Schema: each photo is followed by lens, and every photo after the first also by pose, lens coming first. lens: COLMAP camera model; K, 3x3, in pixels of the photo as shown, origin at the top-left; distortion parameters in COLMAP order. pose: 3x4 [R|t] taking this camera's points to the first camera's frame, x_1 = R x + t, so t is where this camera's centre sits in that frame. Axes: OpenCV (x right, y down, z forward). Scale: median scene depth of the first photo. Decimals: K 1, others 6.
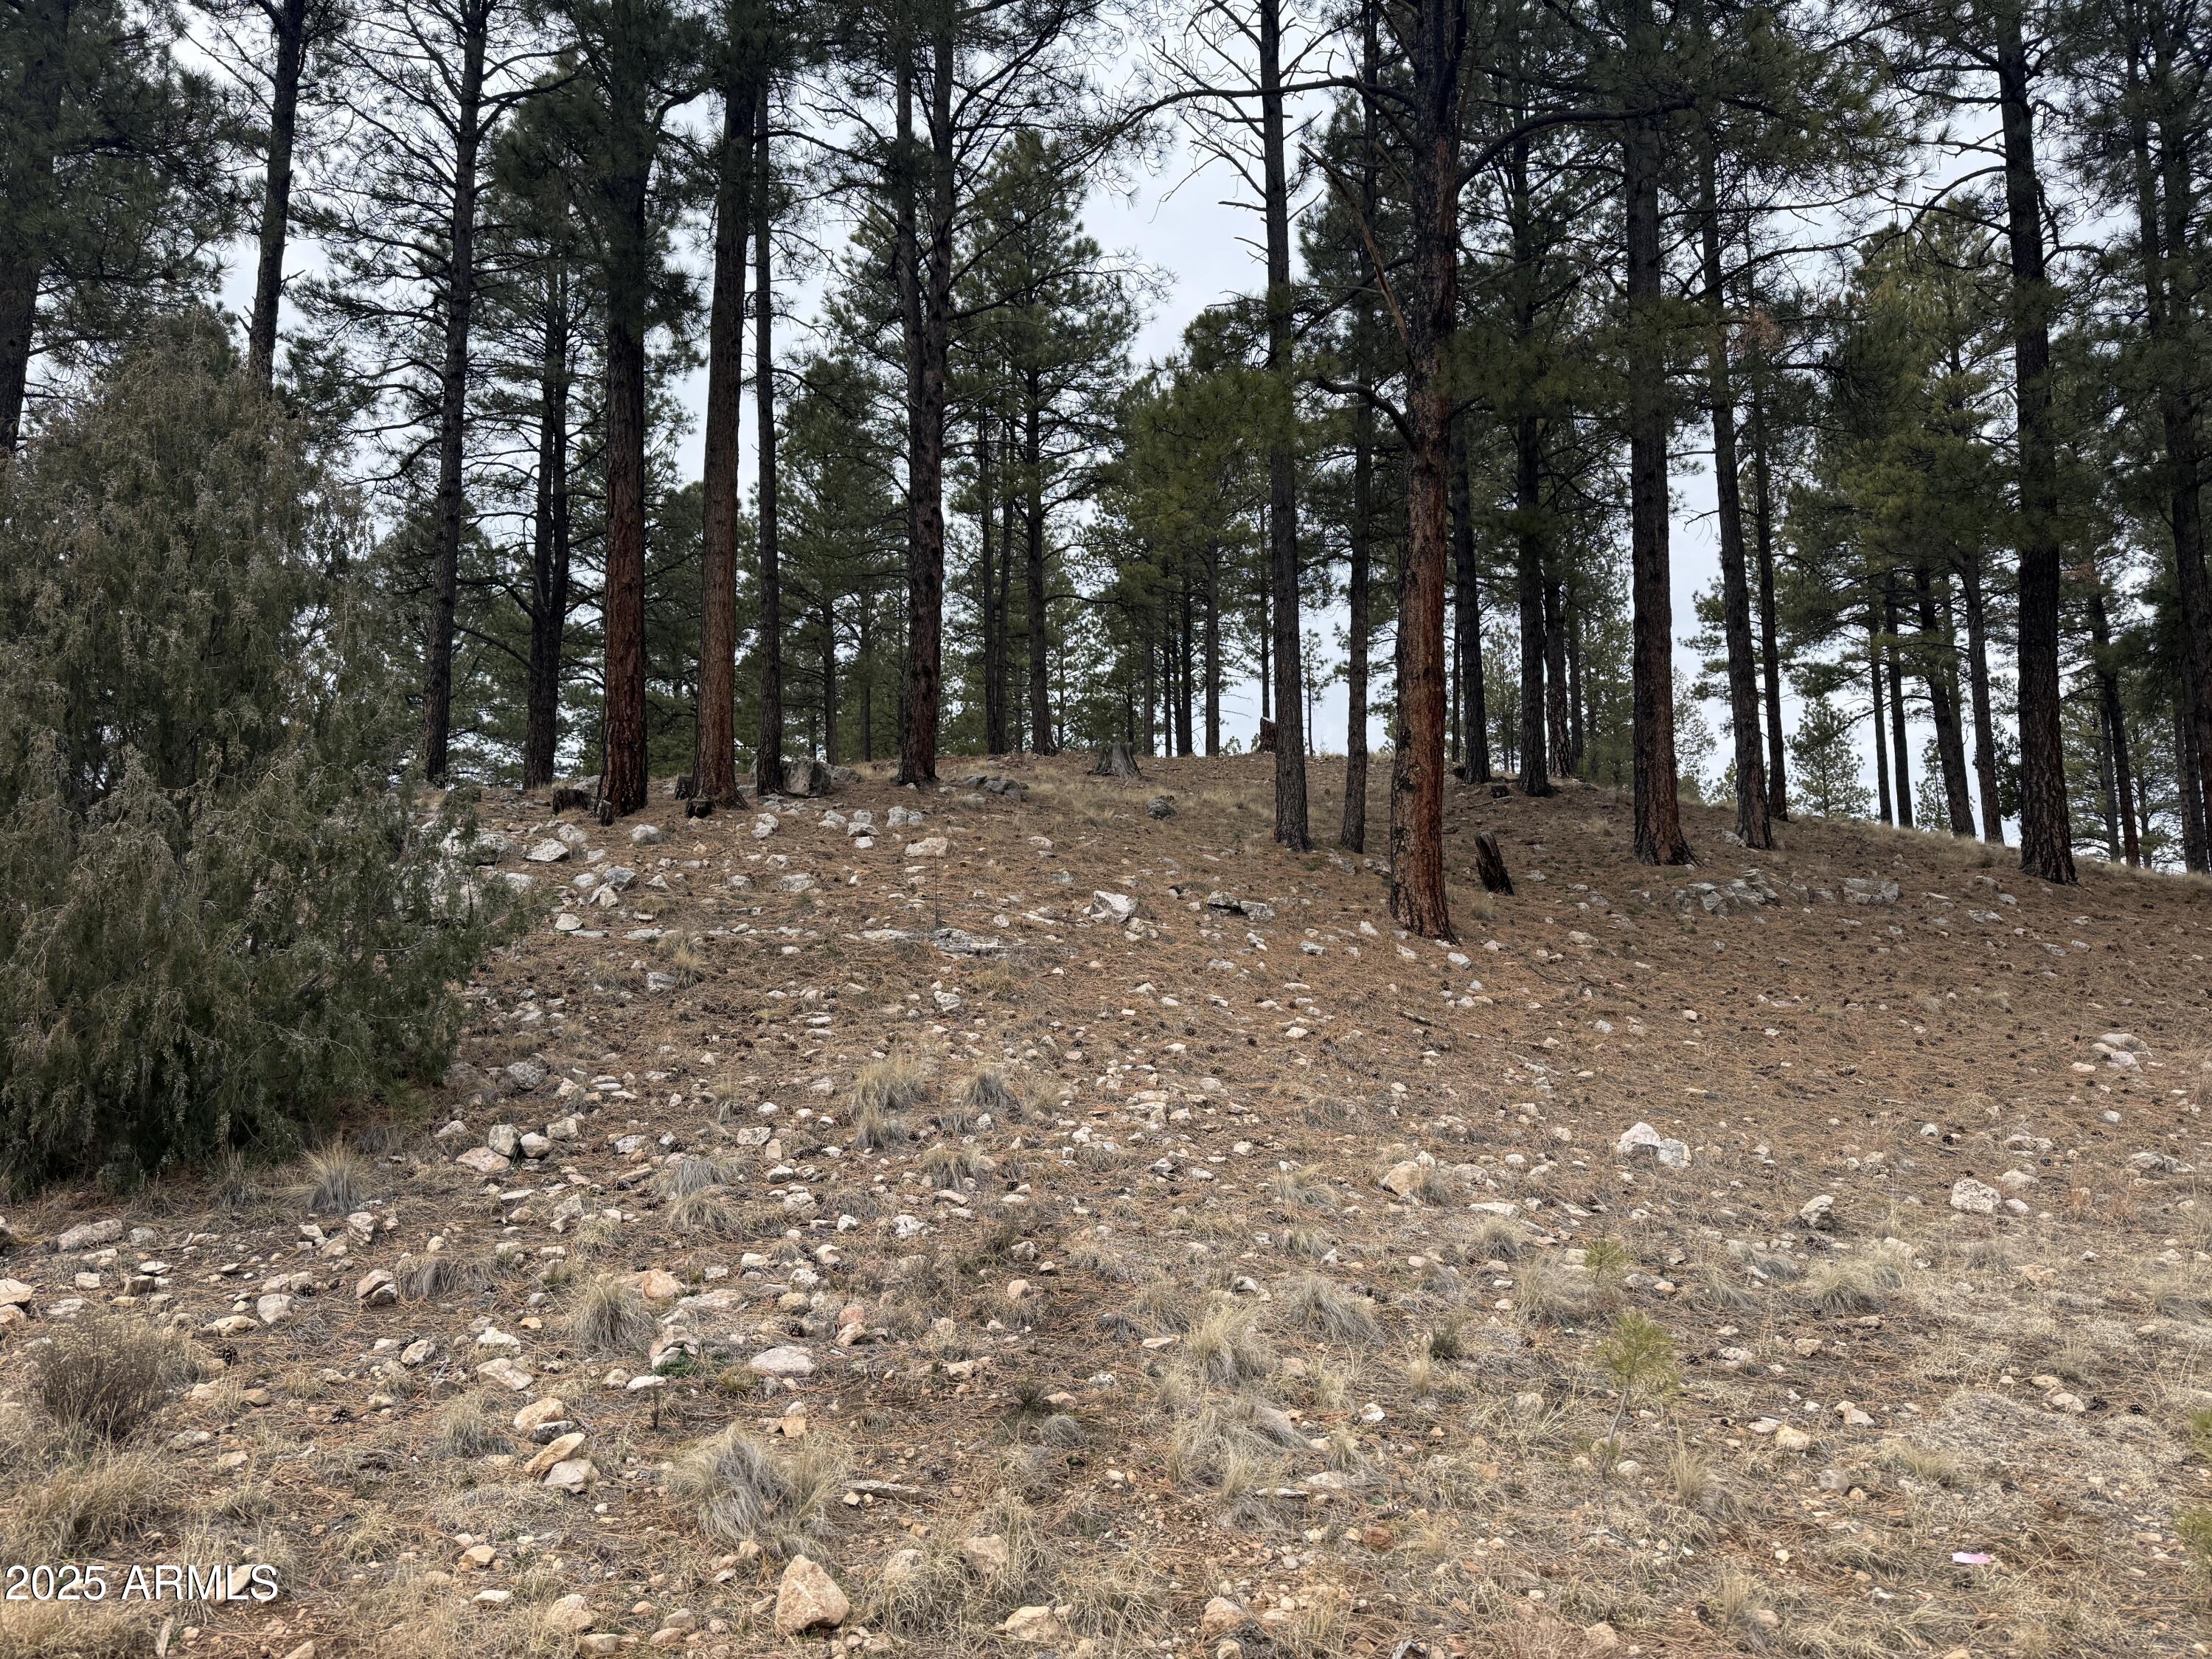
lens RADIAL K [[1544.9, 0, 1088.2], [0, 1544.9, 848.6], [0, 0, 1]] dist [0.038506, -0.049535]
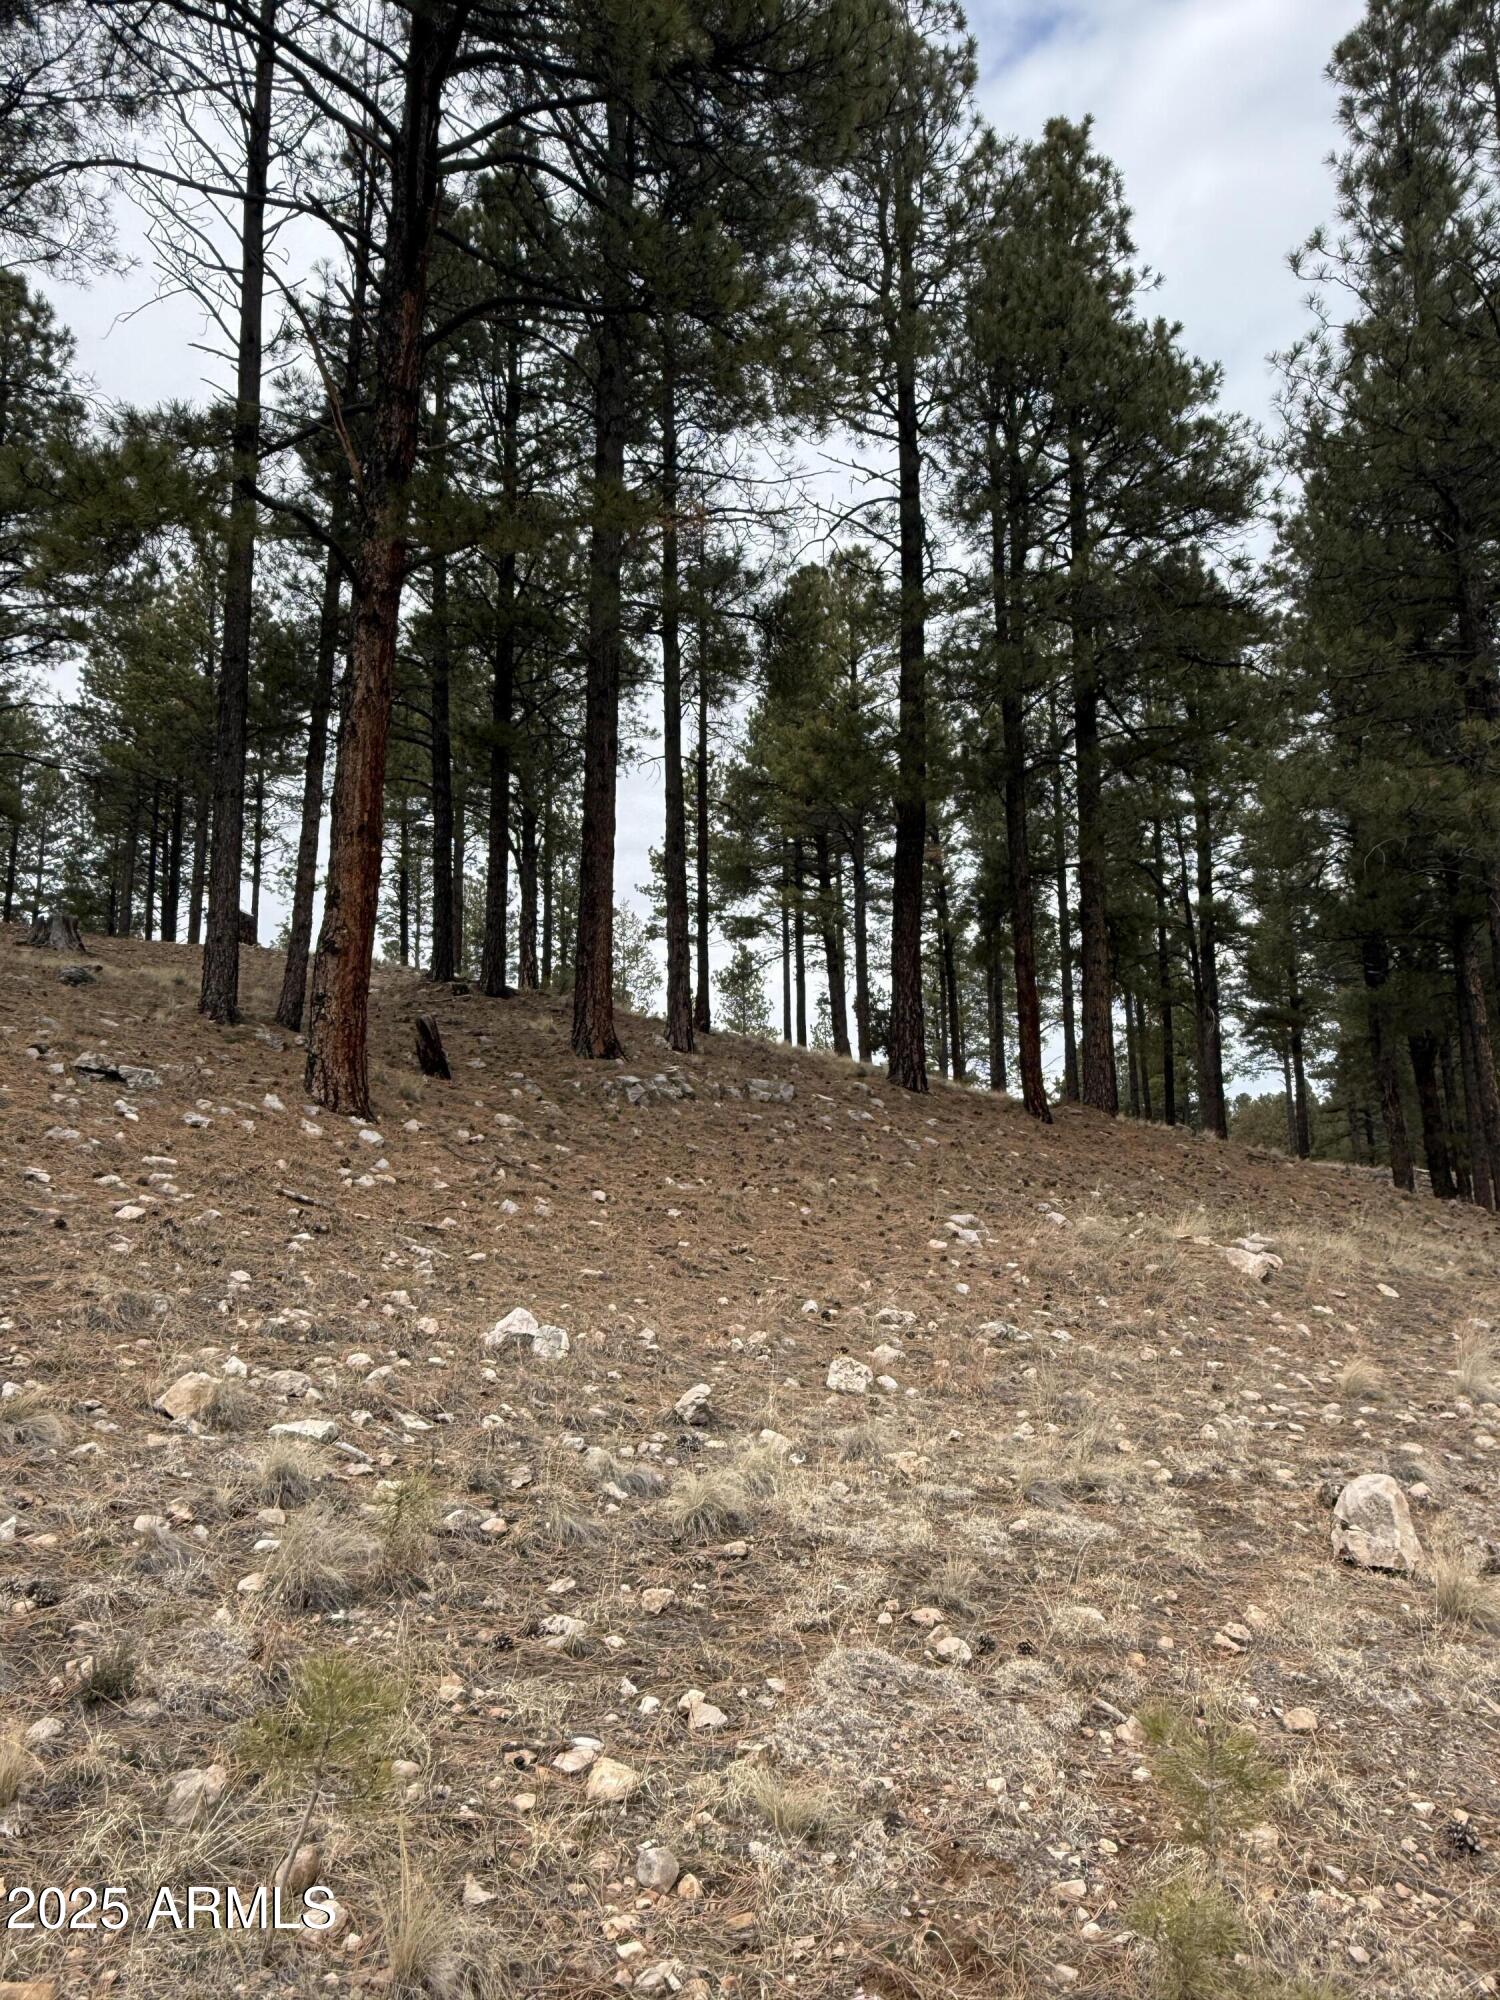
lens RADIAL K [[1396.9, 0, 749.8], [0, 1396.9, 1017.5], [0, 0, 1]] dist [0.038506, -0.049535]
pose [[0.900829, 0.059399, 0.430091, 0.079787], [-0.044429, 0.998009, -0.044775, 0.027596], [-0.431894, 0.021226, 0.901675, 0.148992]]
